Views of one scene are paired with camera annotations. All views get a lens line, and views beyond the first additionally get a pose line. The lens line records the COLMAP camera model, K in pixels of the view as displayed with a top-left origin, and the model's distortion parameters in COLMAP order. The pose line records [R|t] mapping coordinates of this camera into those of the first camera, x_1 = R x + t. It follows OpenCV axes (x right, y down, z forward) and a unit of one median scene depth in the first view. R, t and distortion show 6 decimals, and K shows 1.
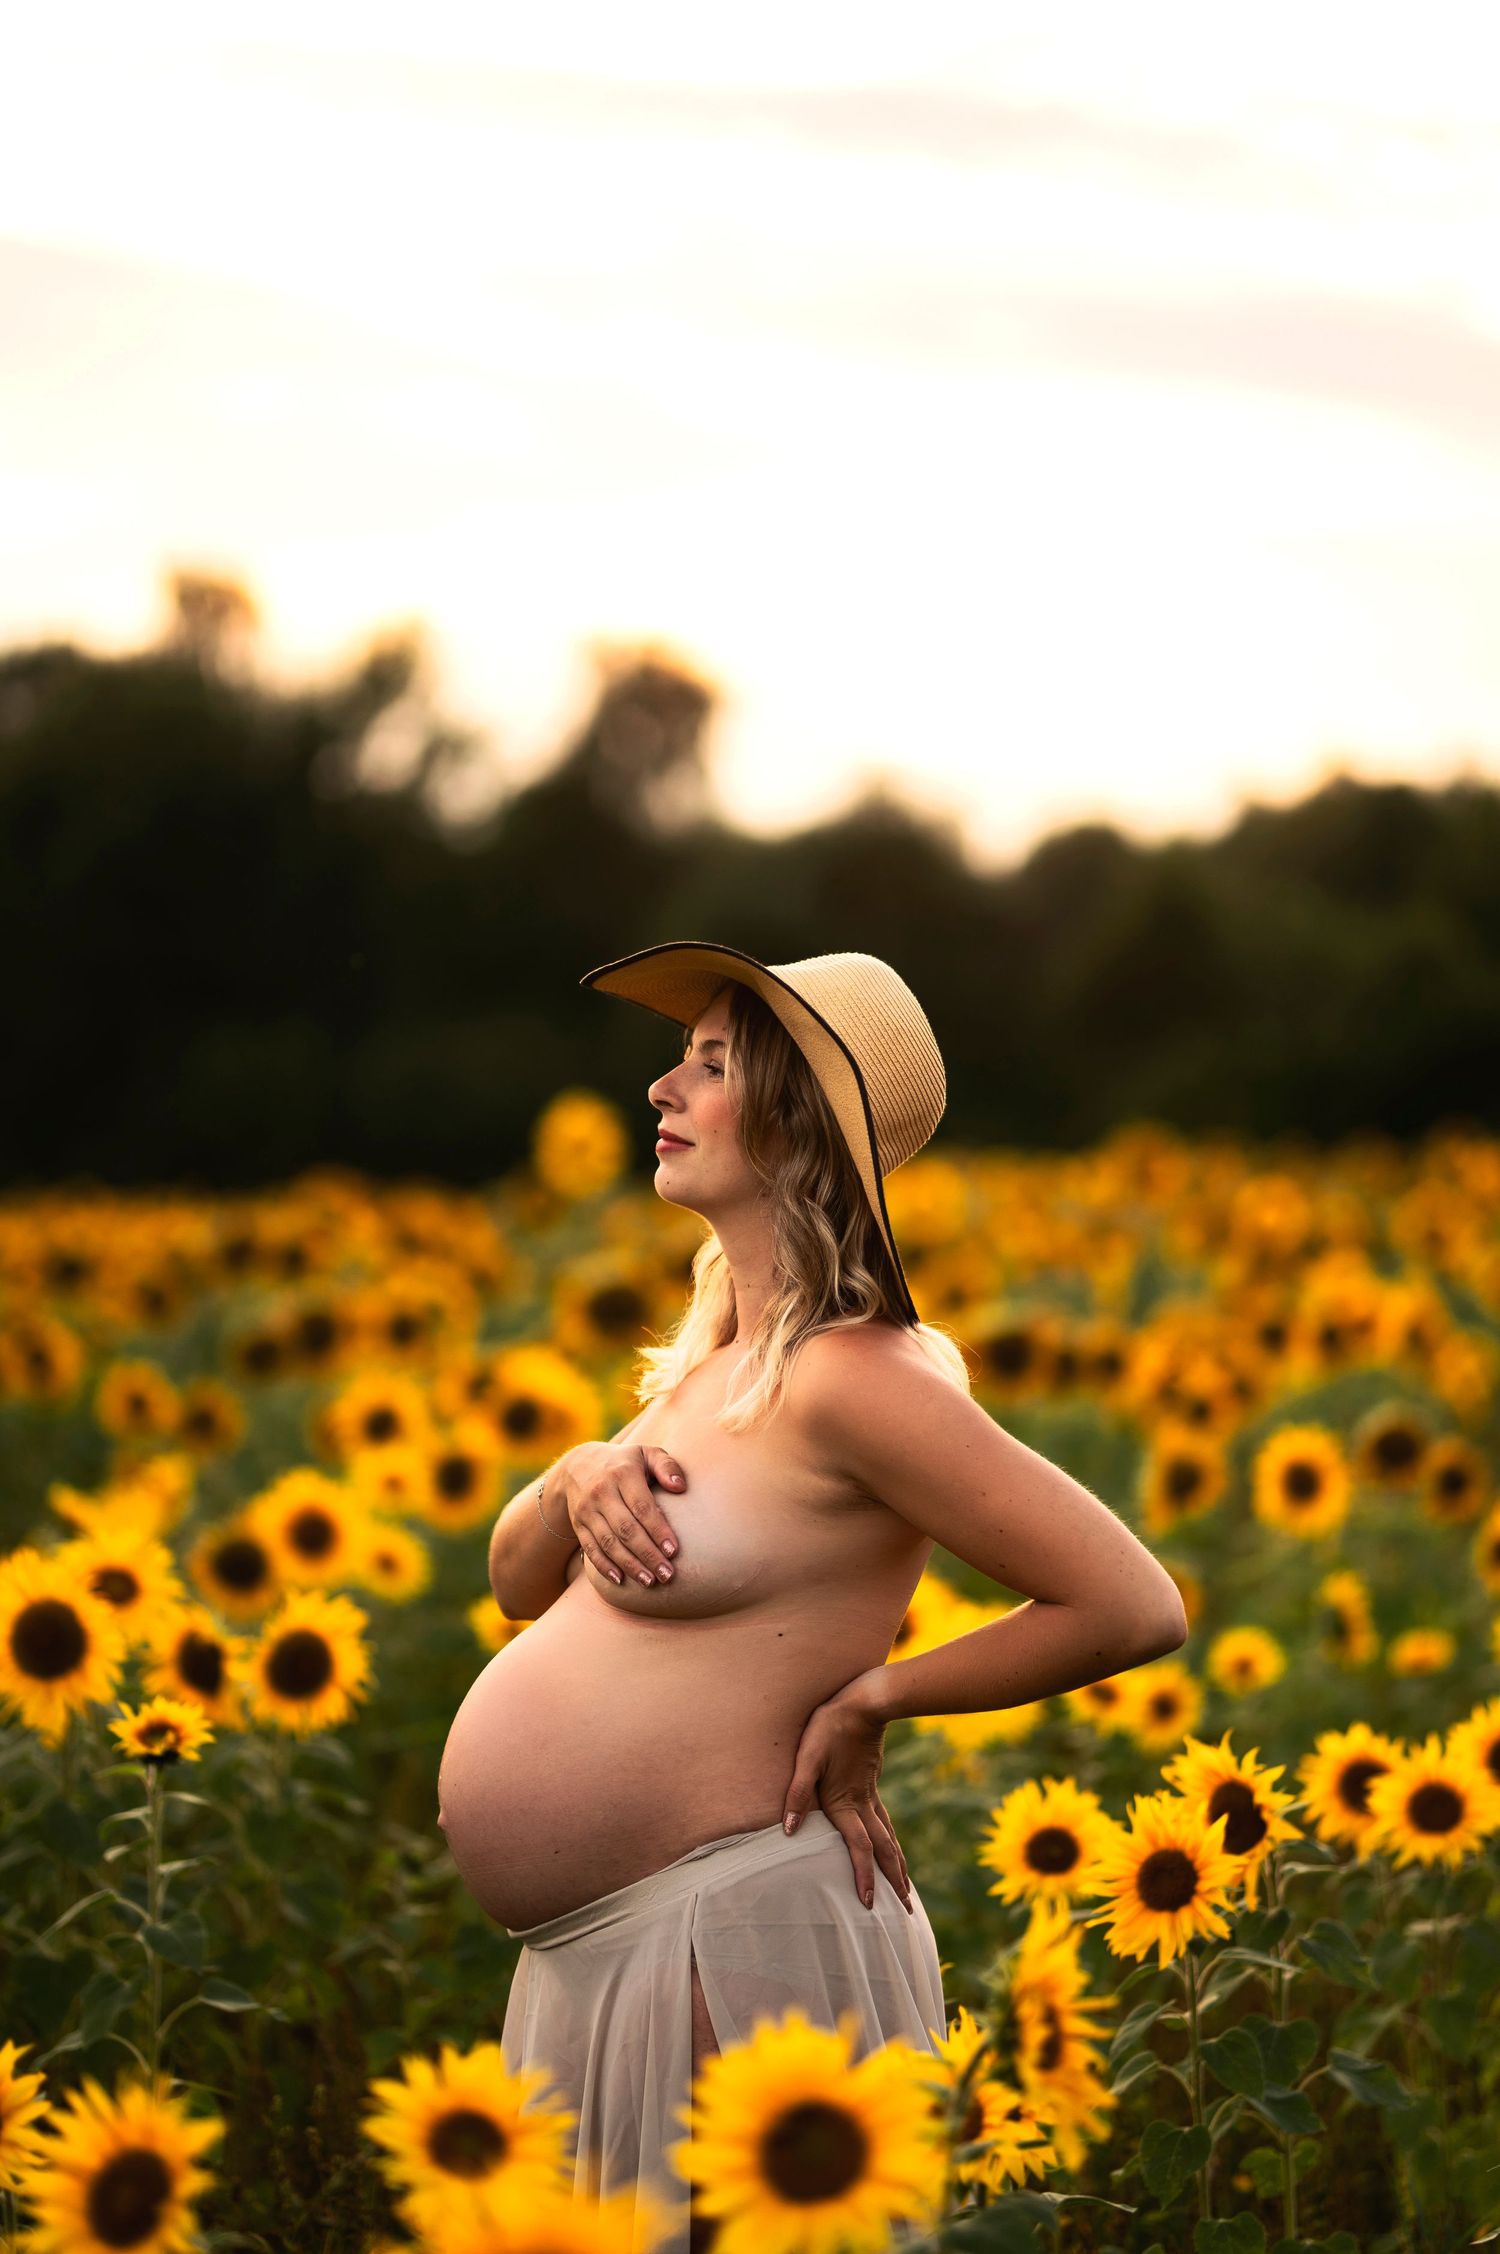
lens RADIAL K [[5339.6, 0, 773.6], [0, 5339.6, 1123.6], [0, 0, 1]] dist [-0.019212, 0.000000]
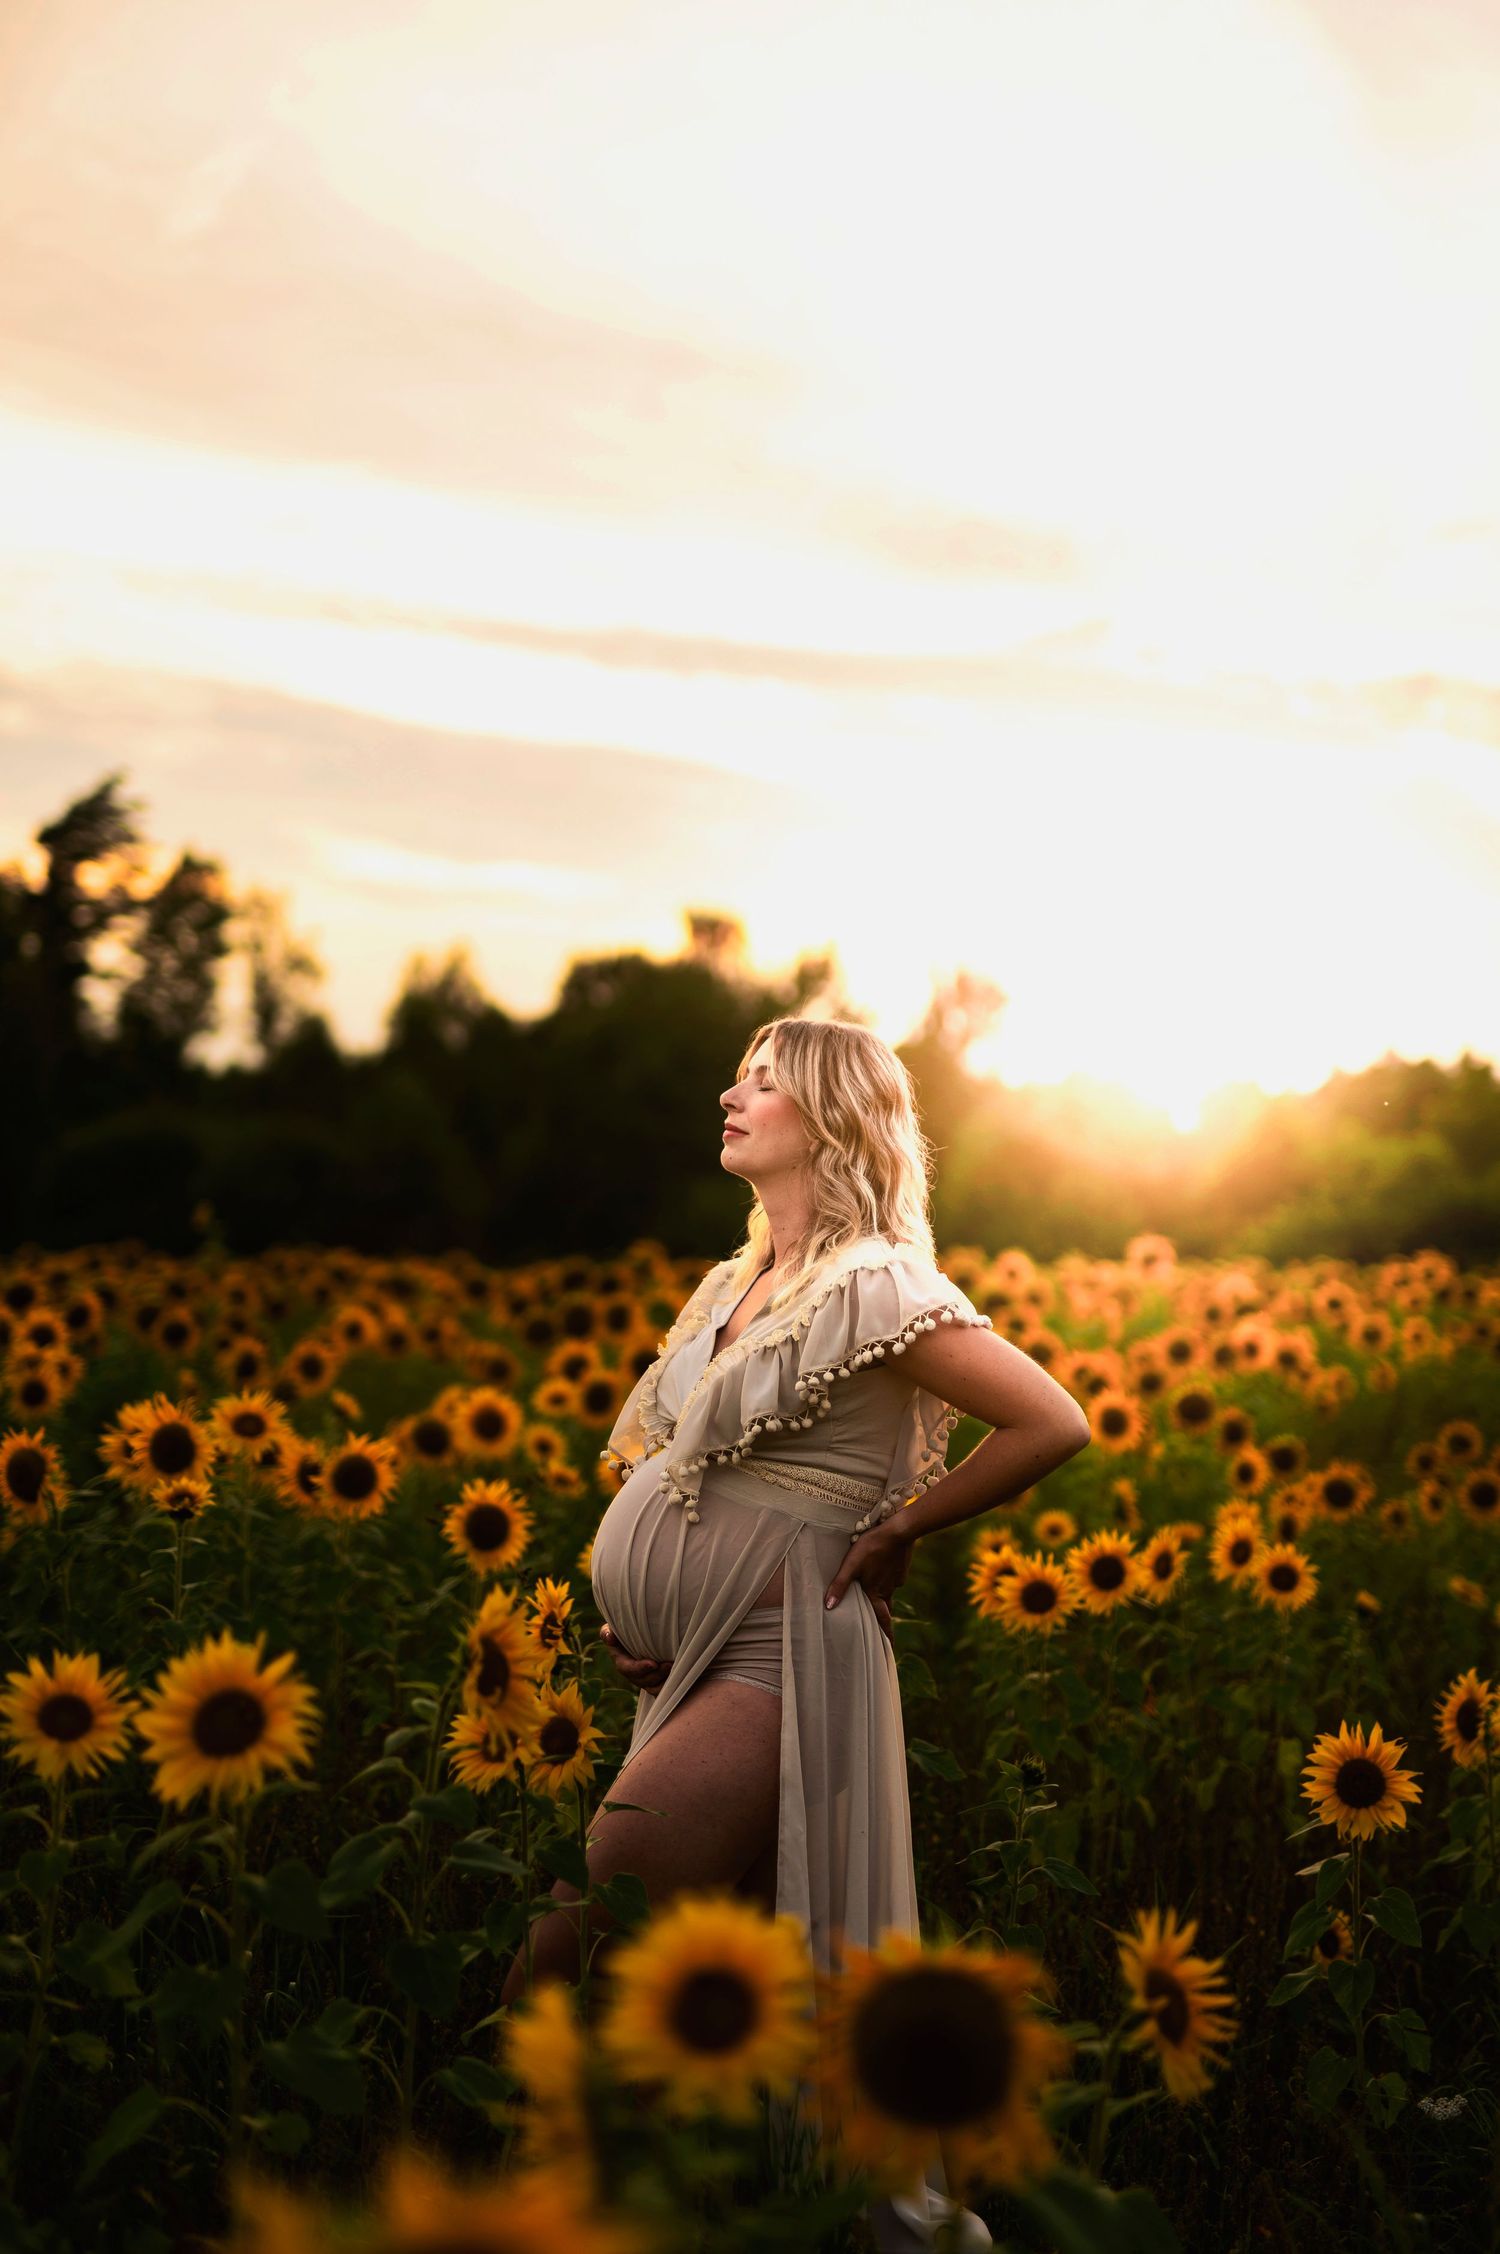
lens RADIAL K [[3157.5, 0, 762.6], [0, 3157.5, 1135.3], [0, 0, 1]] dist [-0.000704, 0.000000]
pose [[0.994925, 0.035394, -0.094188, 0.118729], [-0.038821, 0.998640, -0.034796, 0.027006], [0.092828, 0.038276, 0.994946, 0.064612]]
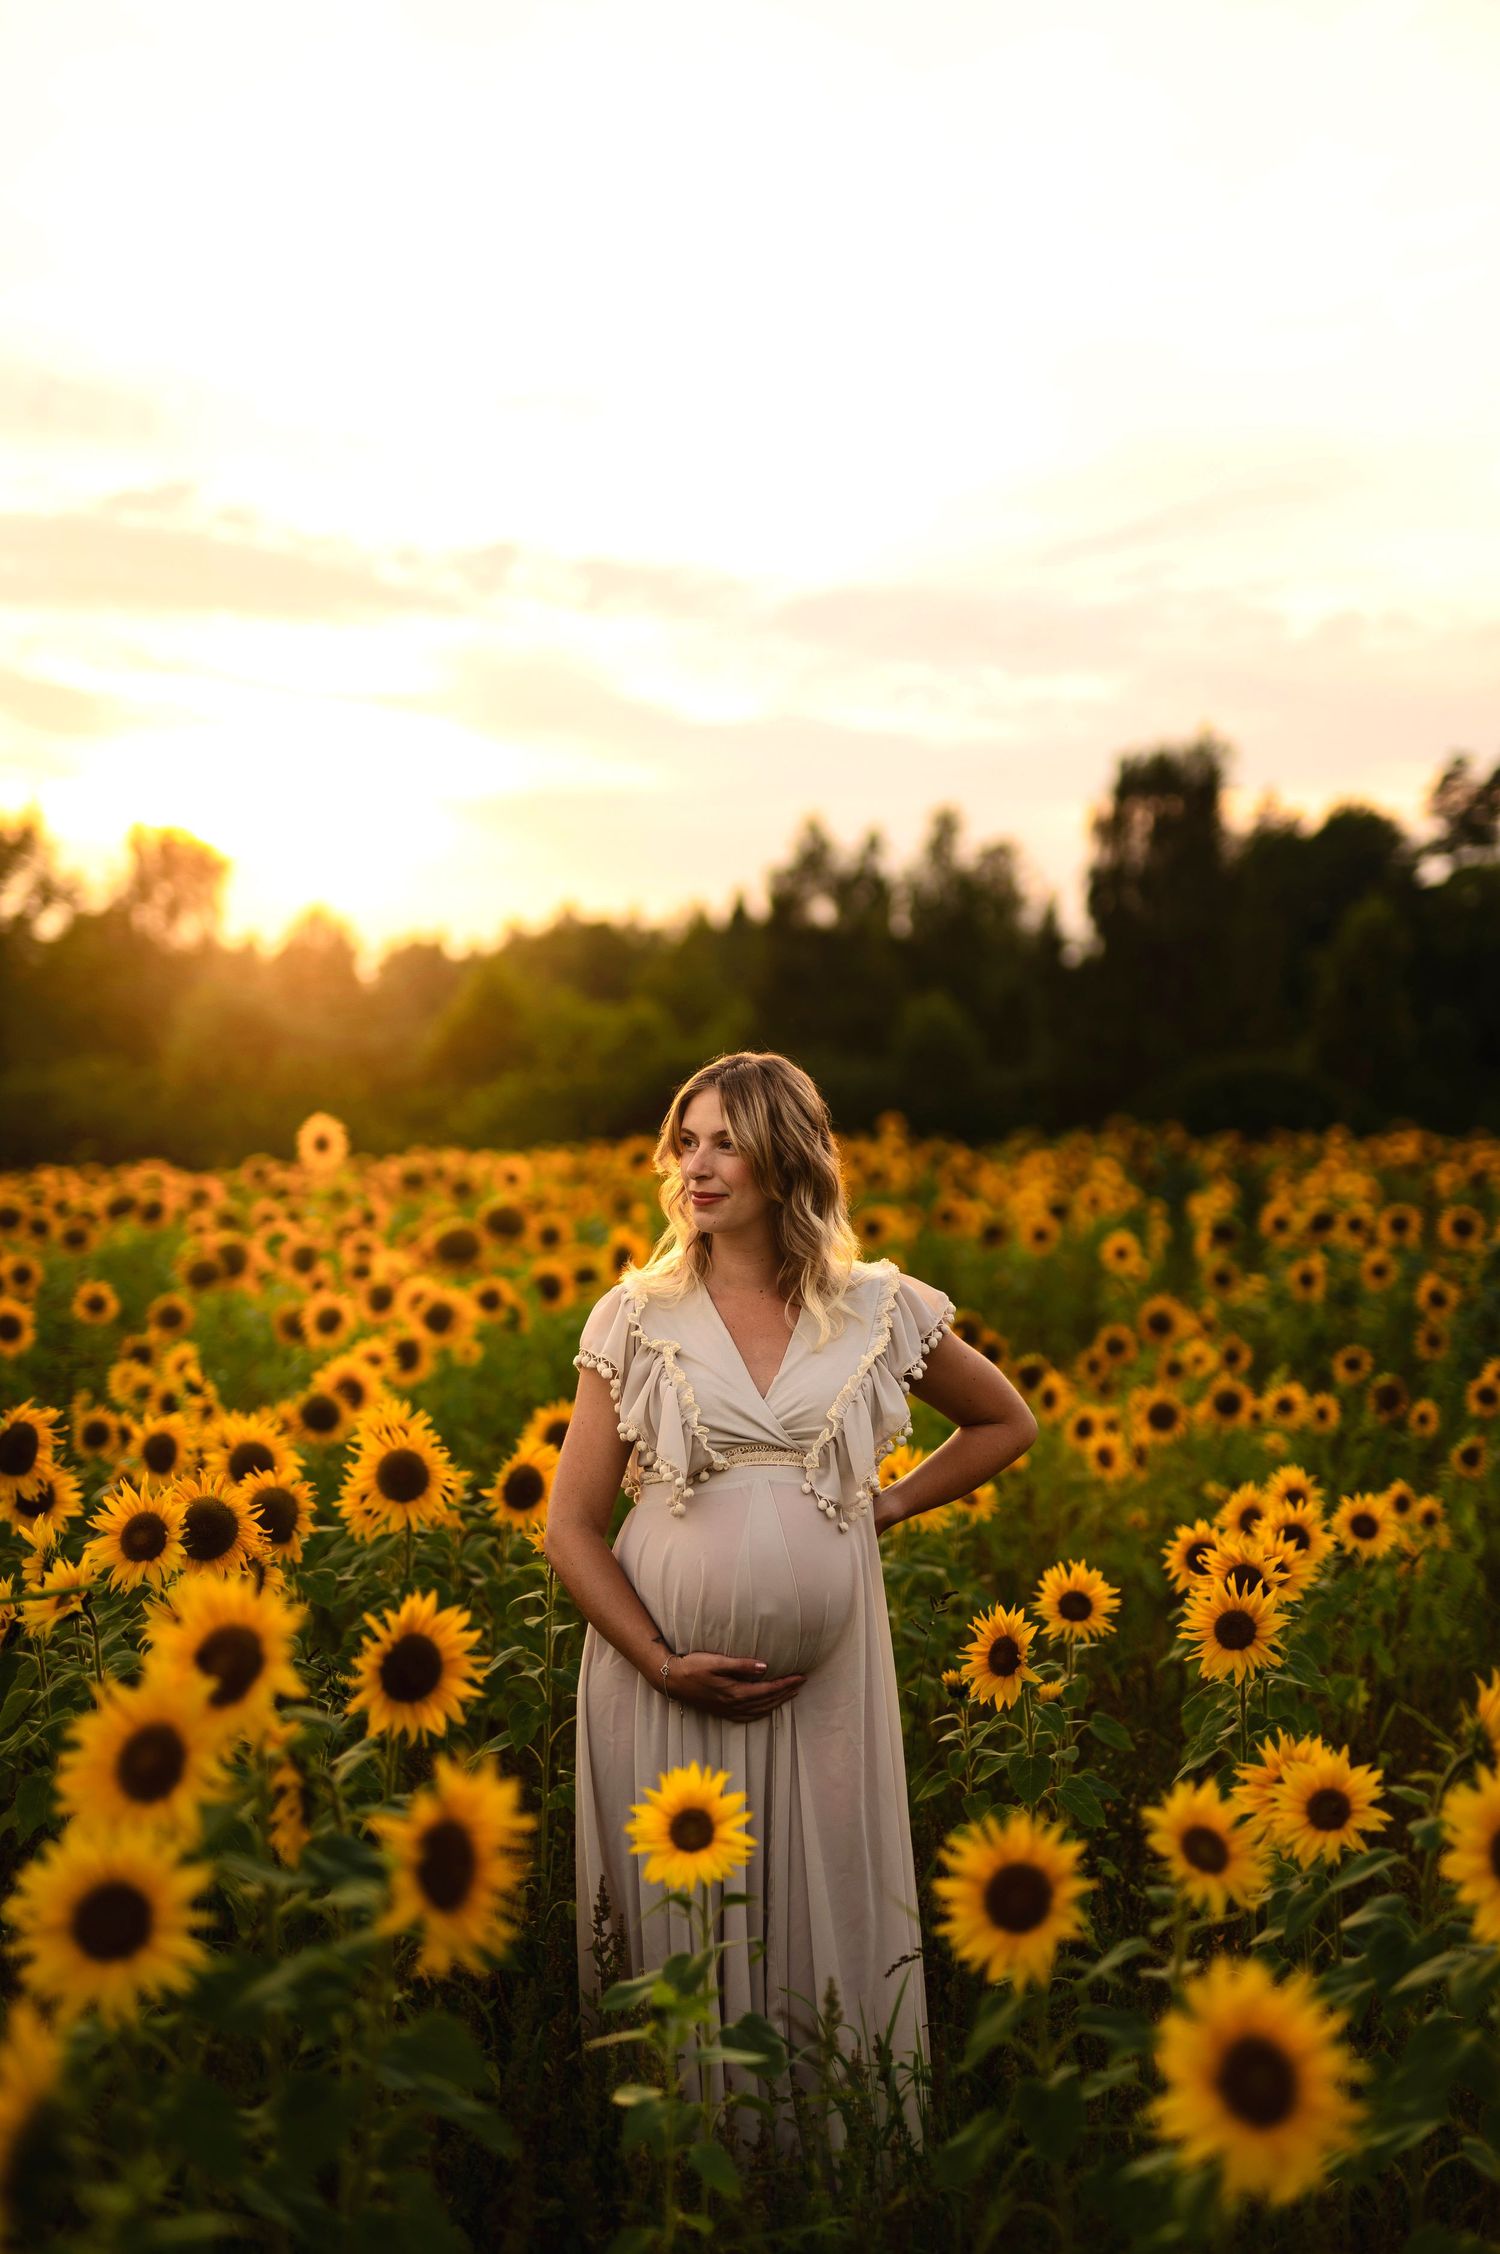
lens RADIAL K [[3157.5, 0, 751.0], [0, 3157.5, 1132.3], [0, 0, 1]] dist [-0.000704, 0.000000]
pose [[0.985710, 0.009694, 0.168171, -0.178227], [-0.010072, 0.999948, 0.001391, -0.002855], [-0.168149, -0.003065, 0.985757, 0.091211]]
